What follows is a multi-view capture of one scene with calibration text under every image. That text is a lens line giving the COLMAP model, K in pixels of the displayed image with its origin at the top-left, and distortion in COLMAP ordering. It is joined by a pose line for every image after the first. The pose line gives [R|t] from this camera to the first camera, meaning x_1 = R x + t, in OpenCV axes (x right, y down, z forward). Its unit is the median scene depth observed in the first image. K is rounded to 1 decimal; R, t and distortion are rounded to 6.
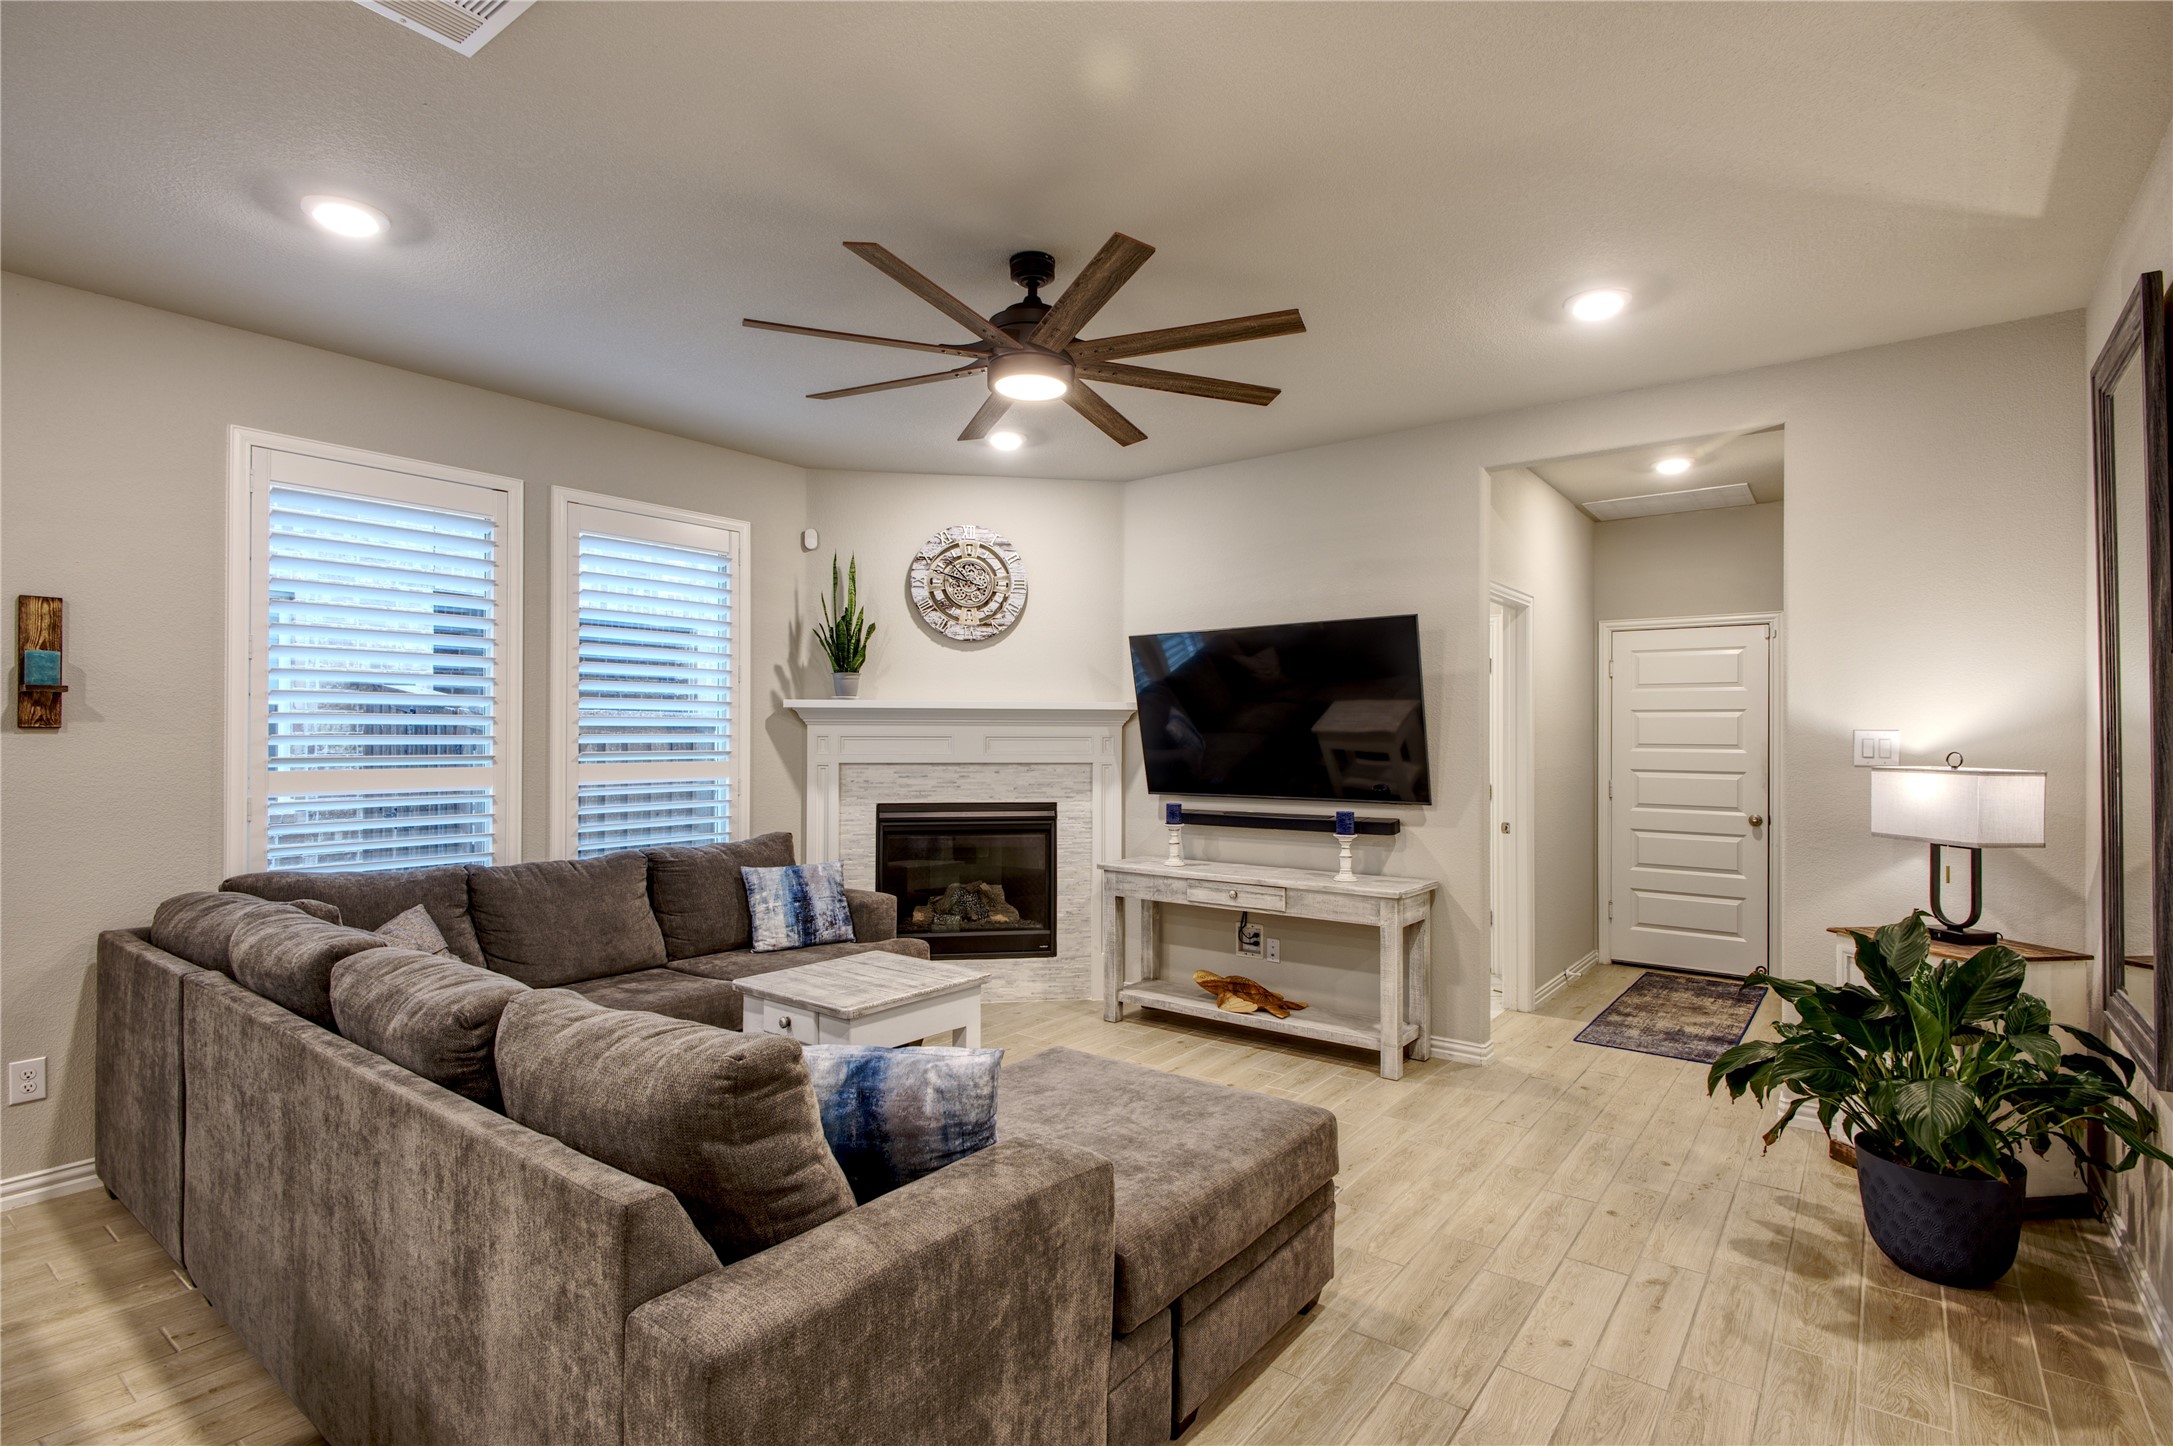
lens RADIAL K [[1053.9, 0, 1084.8], [0, 1053.9, 727.5], [0, 0, 1]] dist [0.027274, -0.015076]
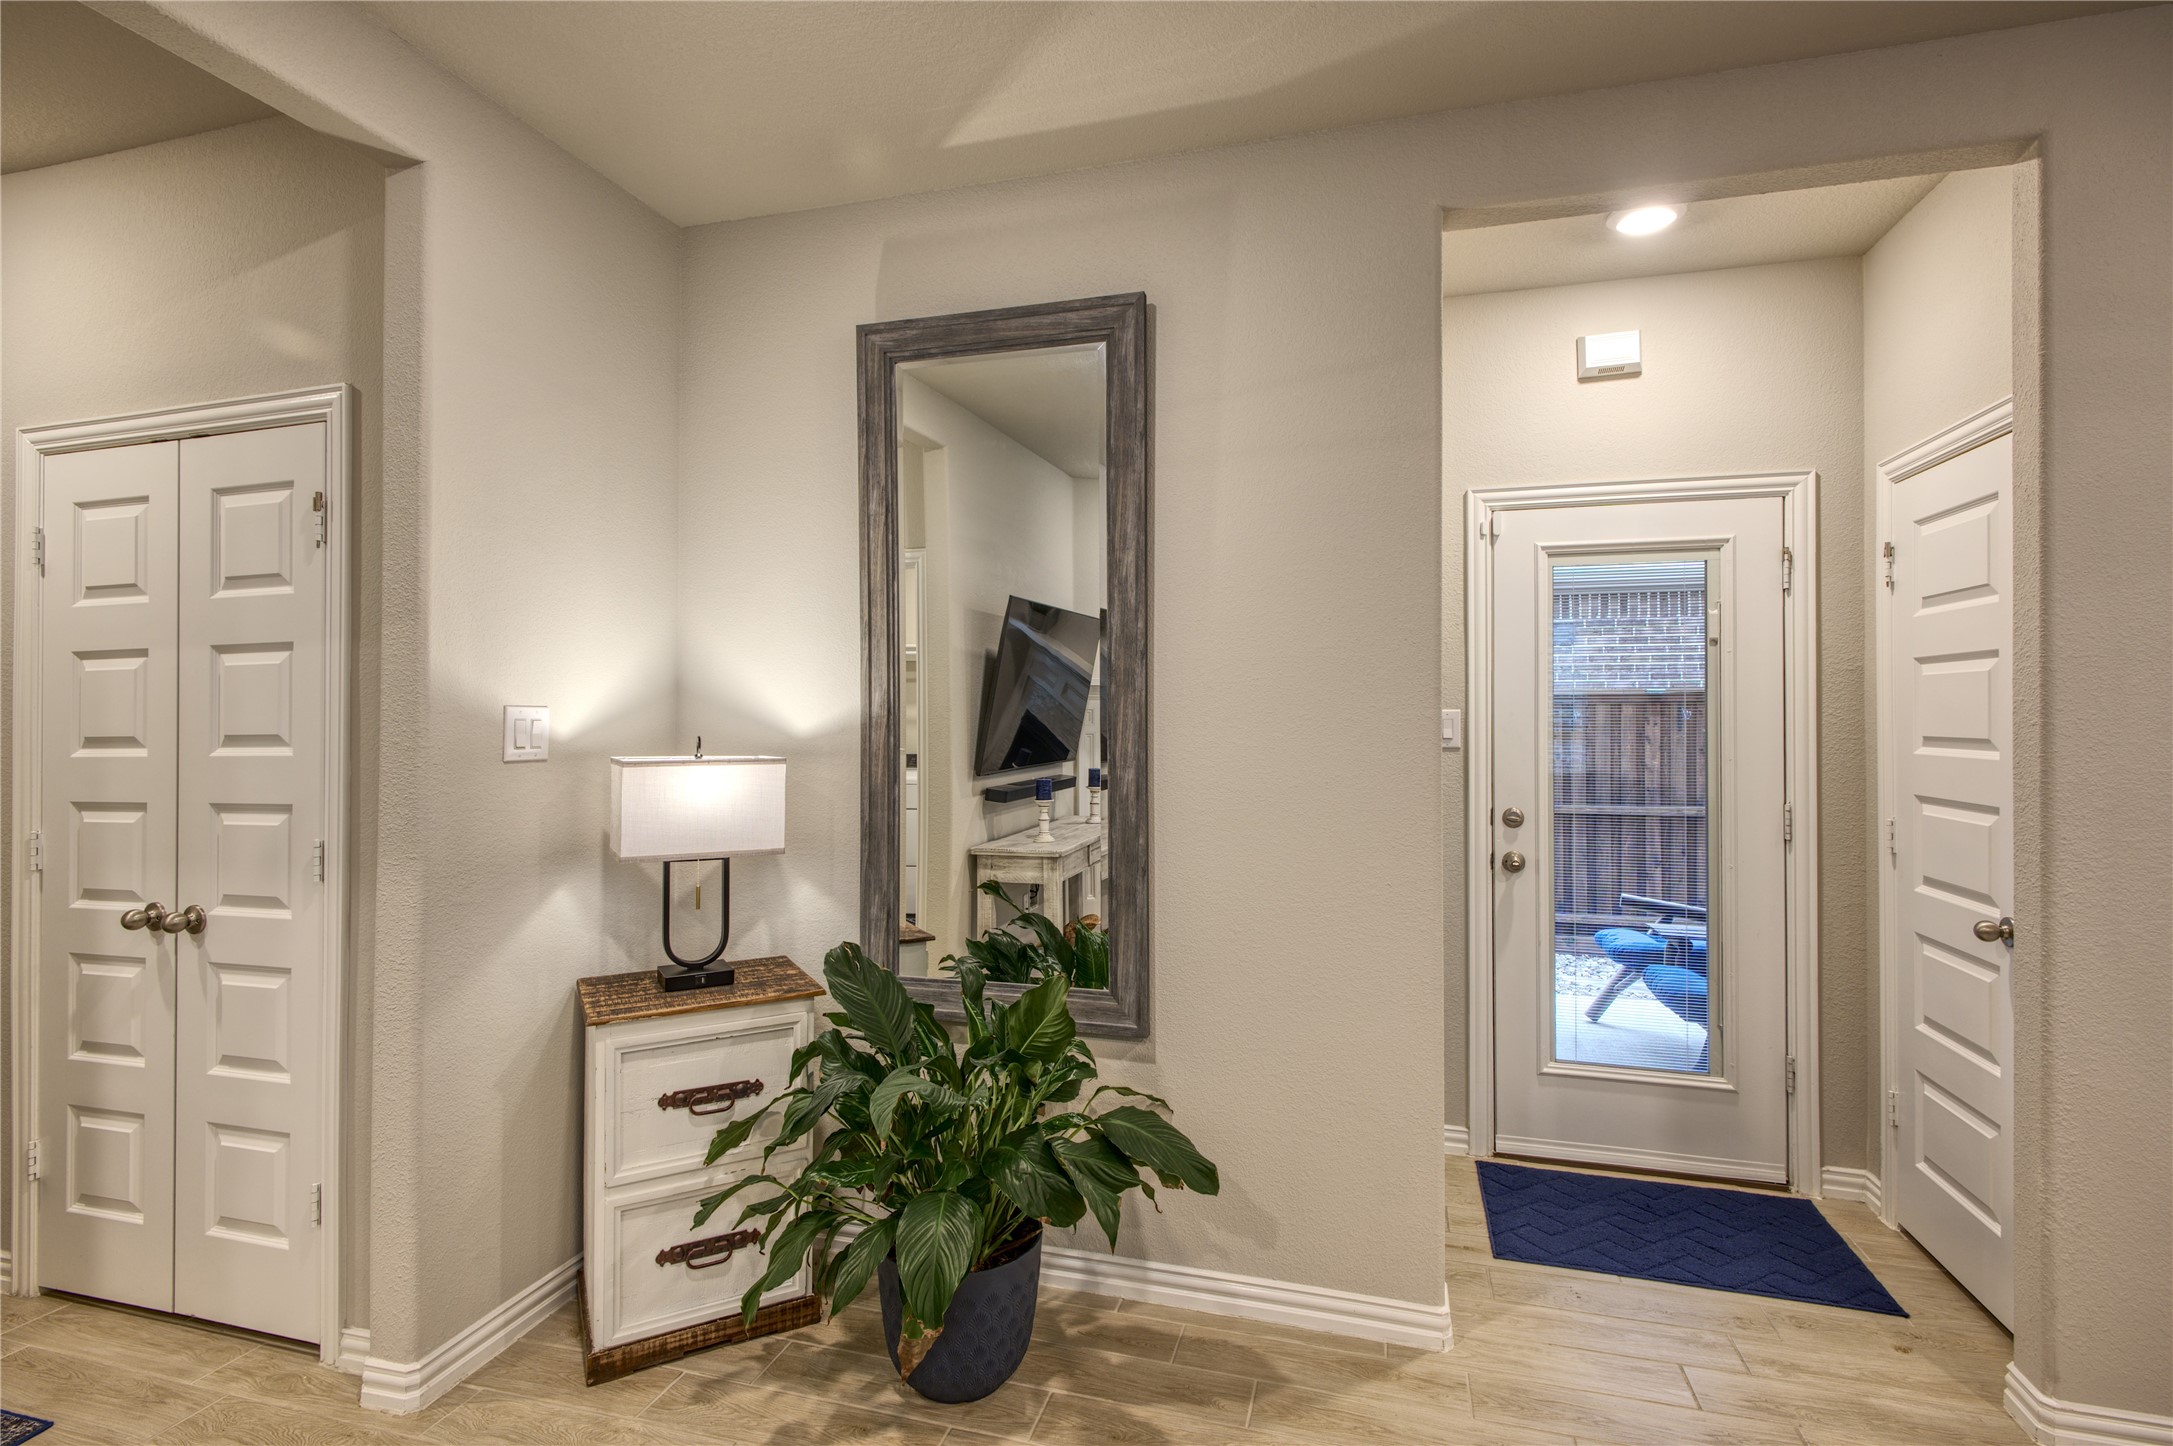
lens RADIAL K [[1053.9, 0, 1084.8], [0, 1053.9, 727.5], [0, 0, 1]] dist [0.027274, -0.015076]
pose [[-0.350204, -0.010875, 0.936610, 0.020357], [-0.006608, 0.999936, 0.009140, 0.011182], [-0.936650, -0.002989, -0.350254, 1.343311]]
